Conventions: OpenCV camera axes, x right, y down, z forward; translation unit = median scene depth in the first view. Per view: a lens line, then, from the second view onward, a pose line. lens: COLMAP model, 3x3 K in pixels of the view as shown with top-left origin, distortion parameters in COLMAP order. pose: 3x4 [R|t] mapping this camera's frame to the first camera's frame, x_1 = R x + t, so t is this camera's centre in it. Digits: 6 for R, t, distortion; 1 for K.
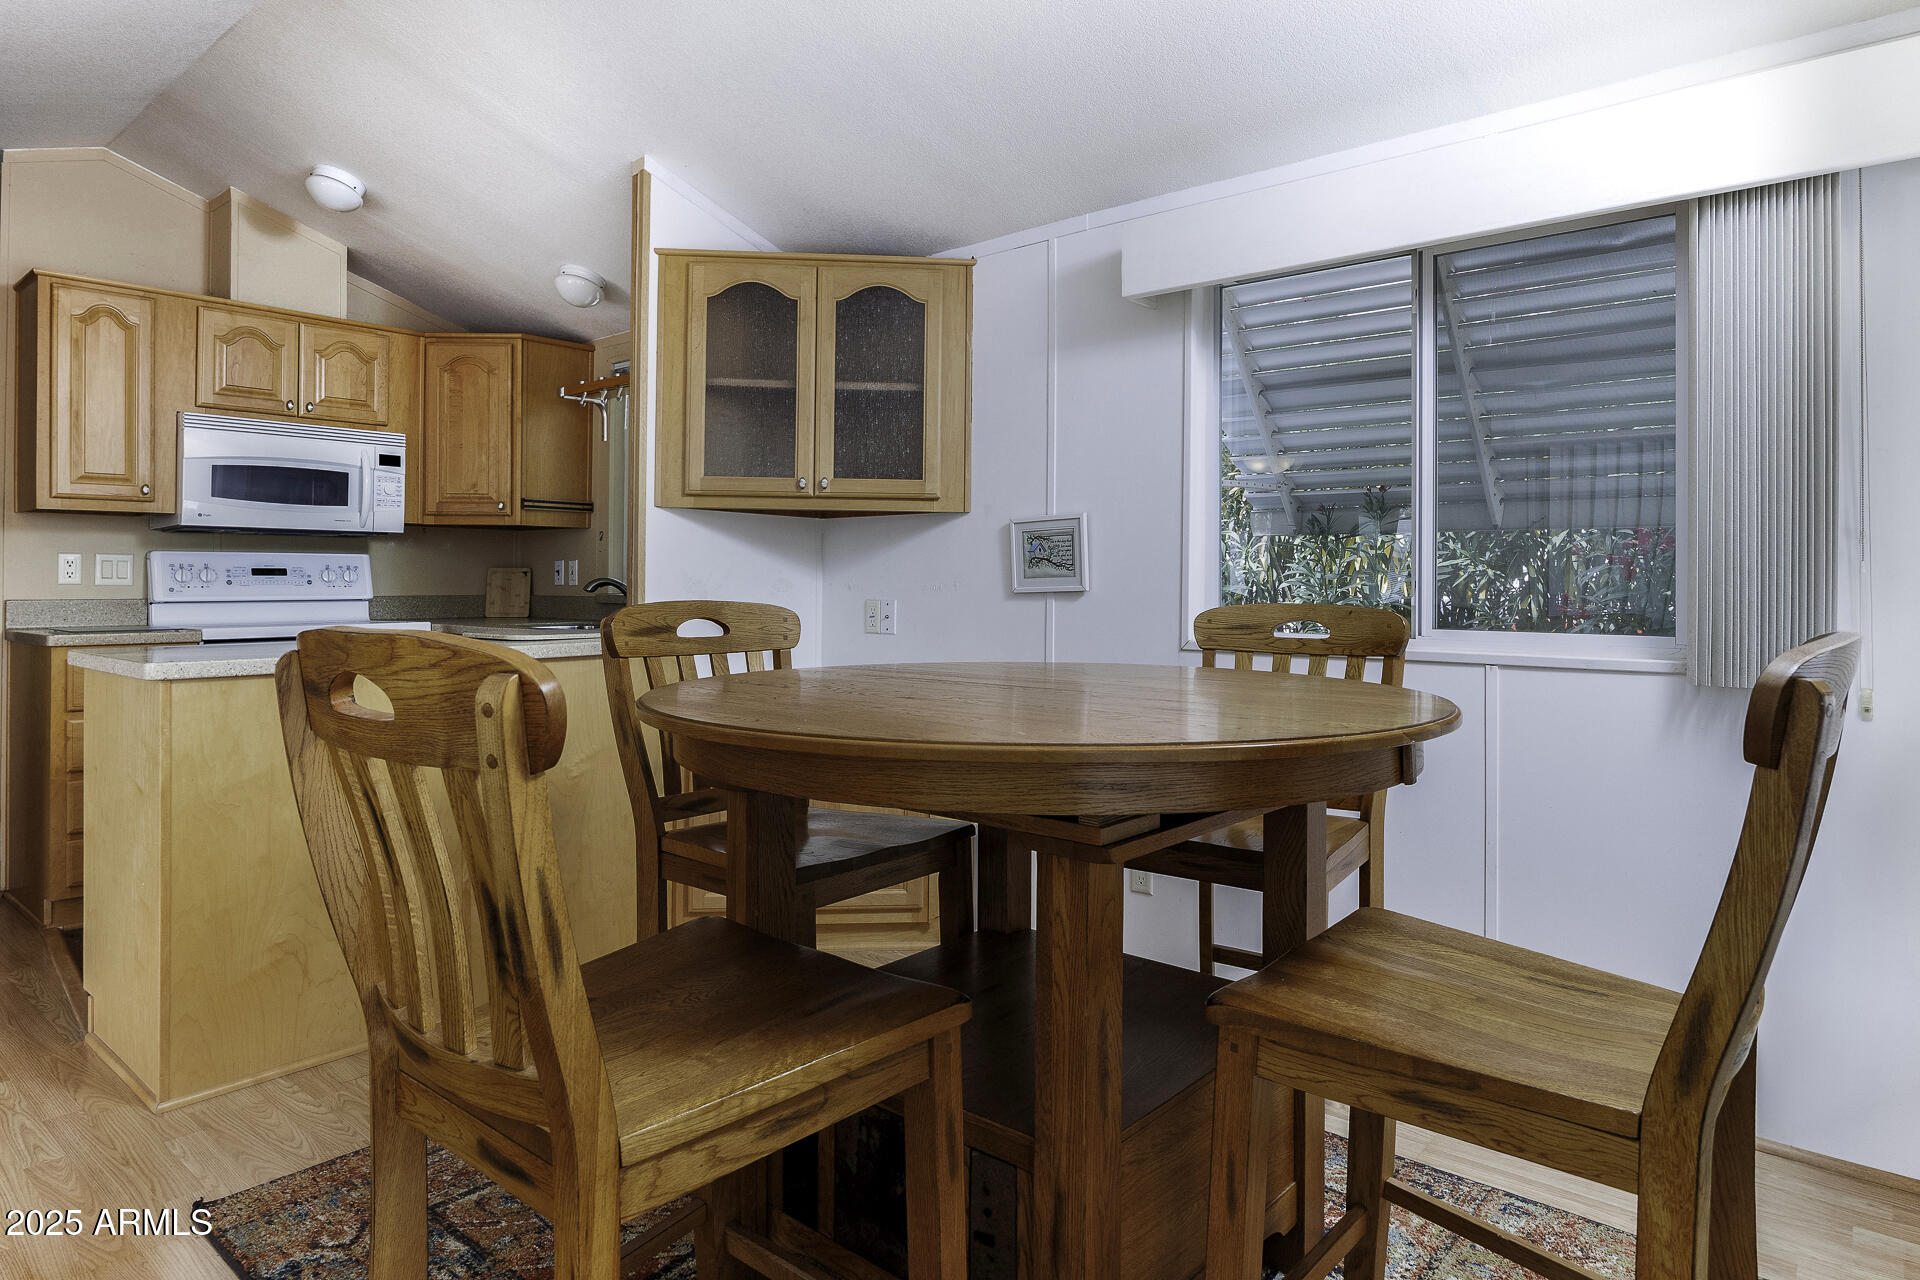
lens RADIAL K [[1095.1, 0, 967.5], [0, 1095.1, 574.5], [0, 0, 1]] dist [-0.003560, 0.000613]
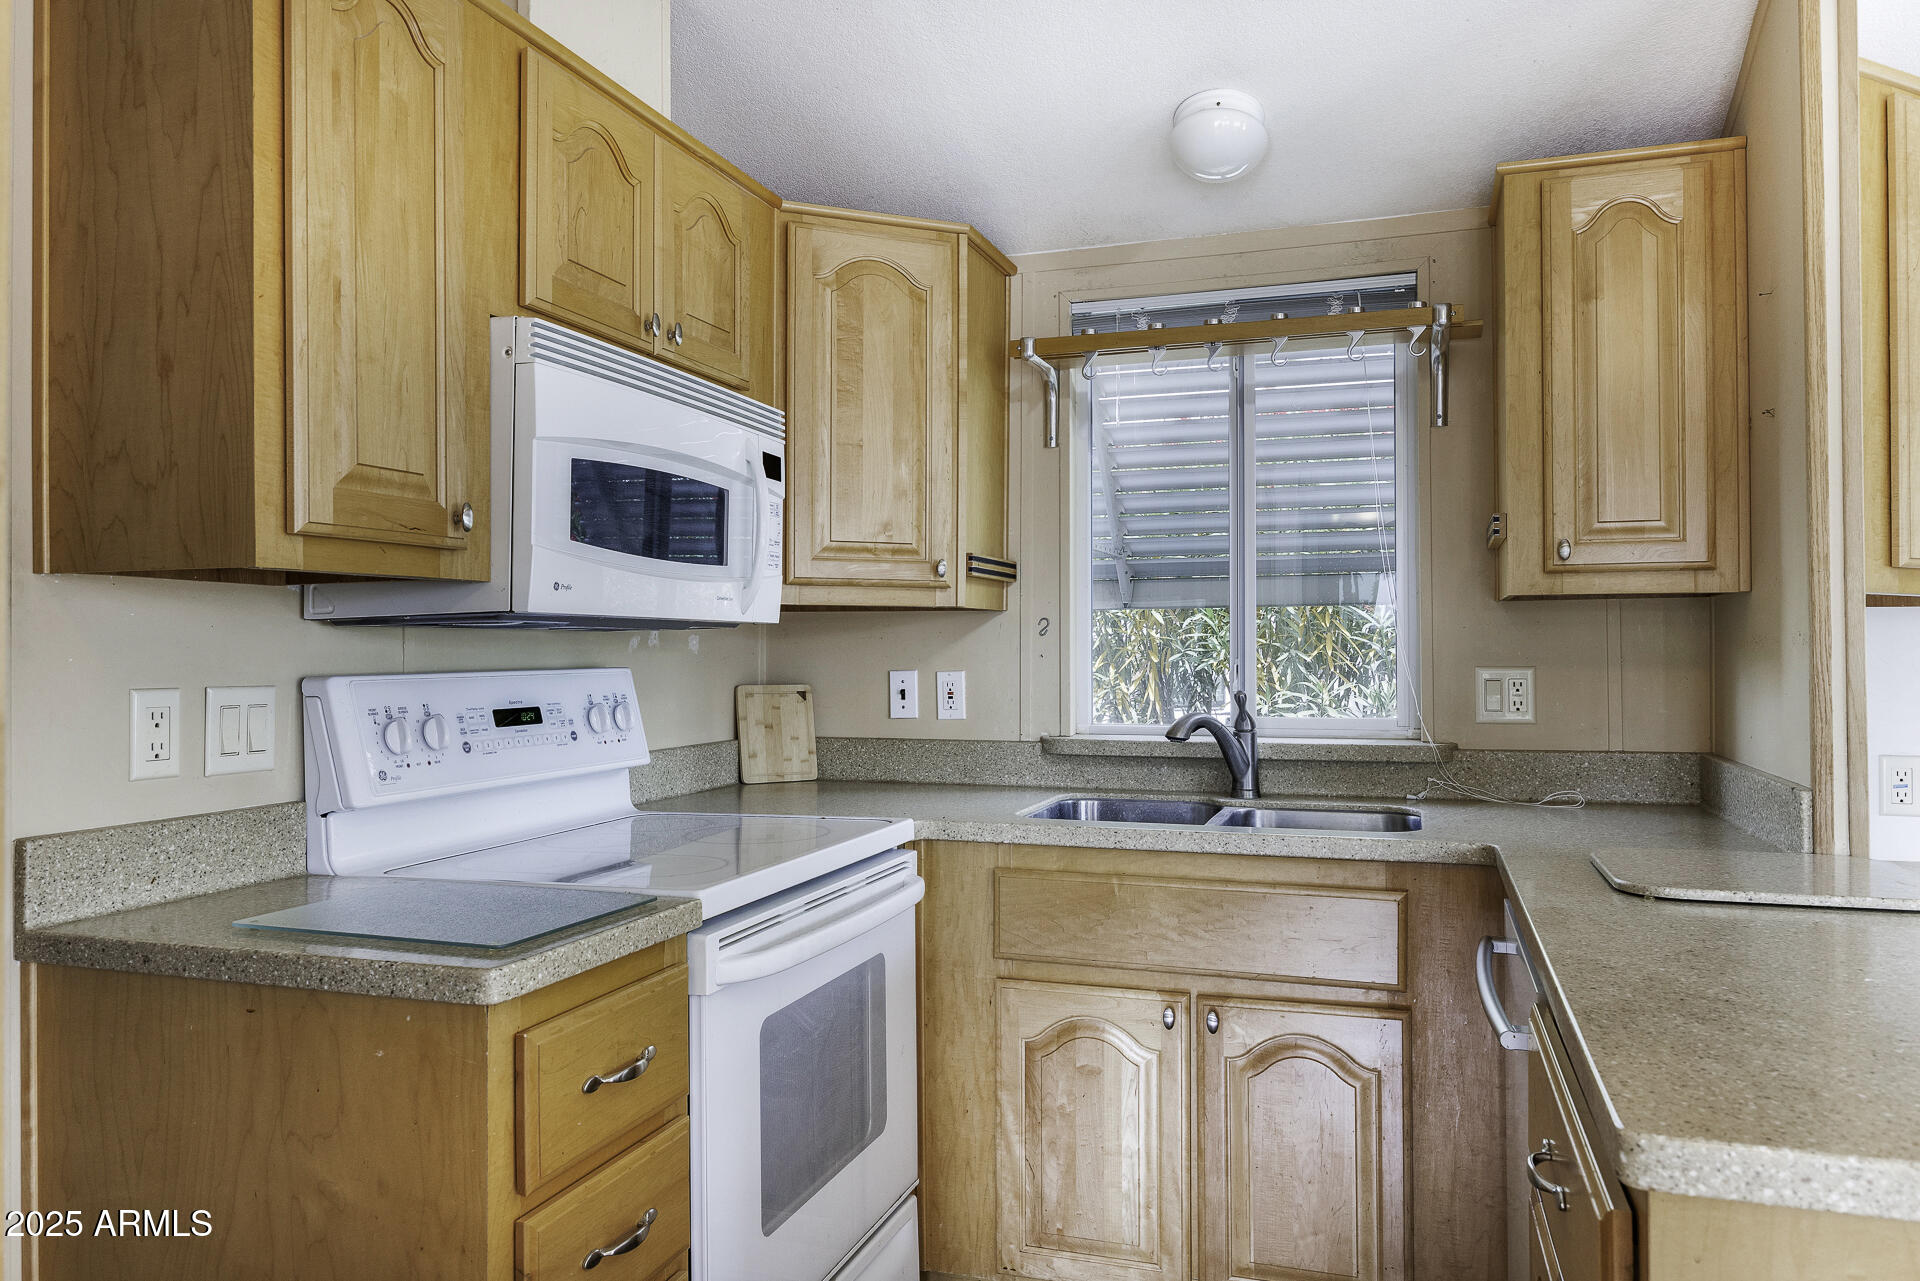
lens RADIAL K [[1325.8, 0, 961.2], [0, 1325.8, 641.3], [0, 0, 1]] dist [0.002452, 0.001837]
pose [[0.933191, -0.001992, 0.359375, -0.690677], [0.002072, 0.999998, 0.000163, -0.032760], [-0.359375, 0.000593, 0.933193, 0.477141]]
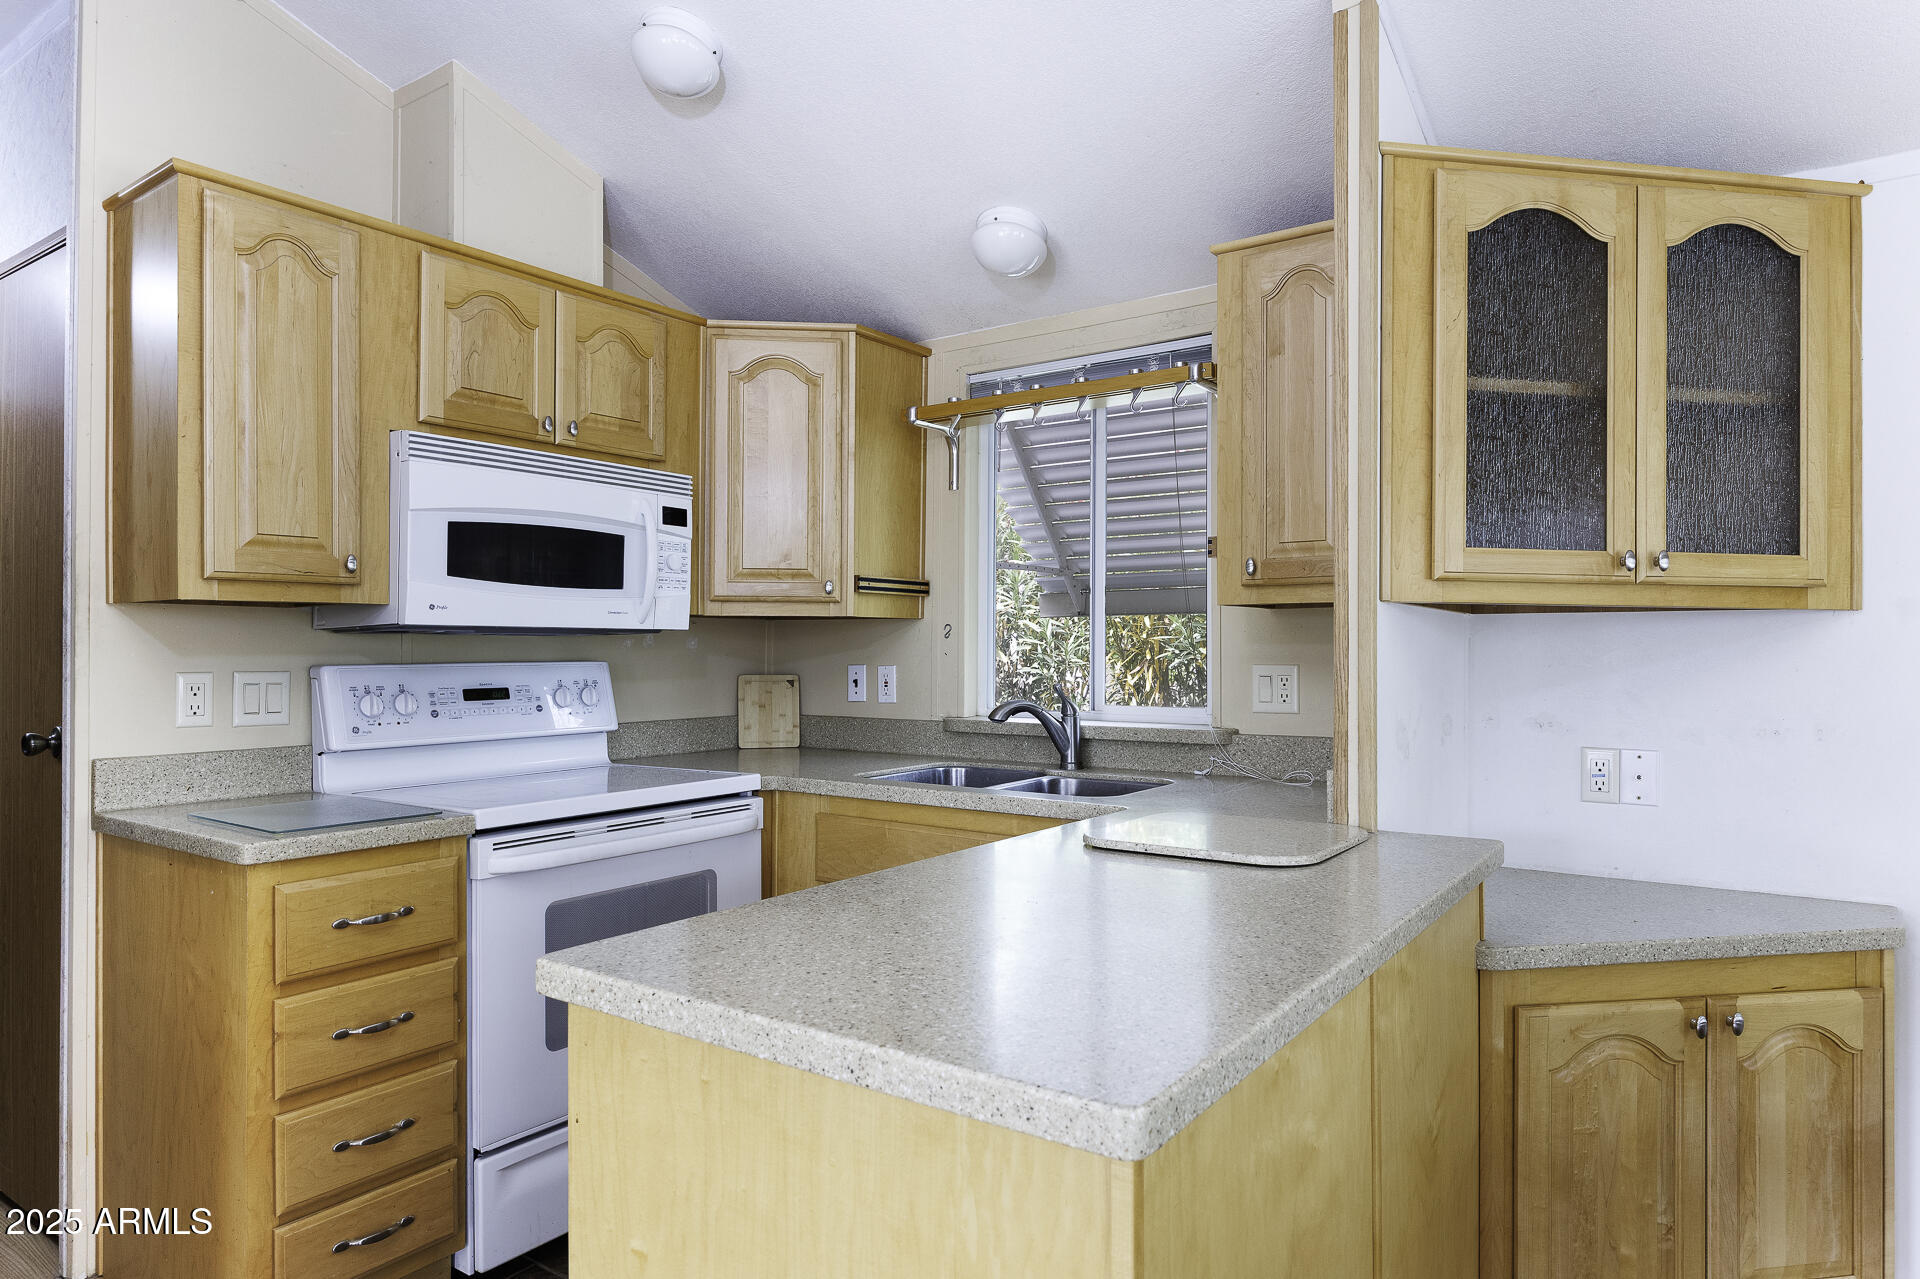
lens RADIAL K [[1138.5, 0, 958.1], [0, 1138.5, 643.2], [0, 0, 1]] dist [0.000267, -0.000082]
pose [[0.996907, -0.001990, 0.078562, -0.439151], [0.001846, 0.999996, 0.001912, -0.033604], [-0.078566, -0.001761, 0.996907, 0.346000]]
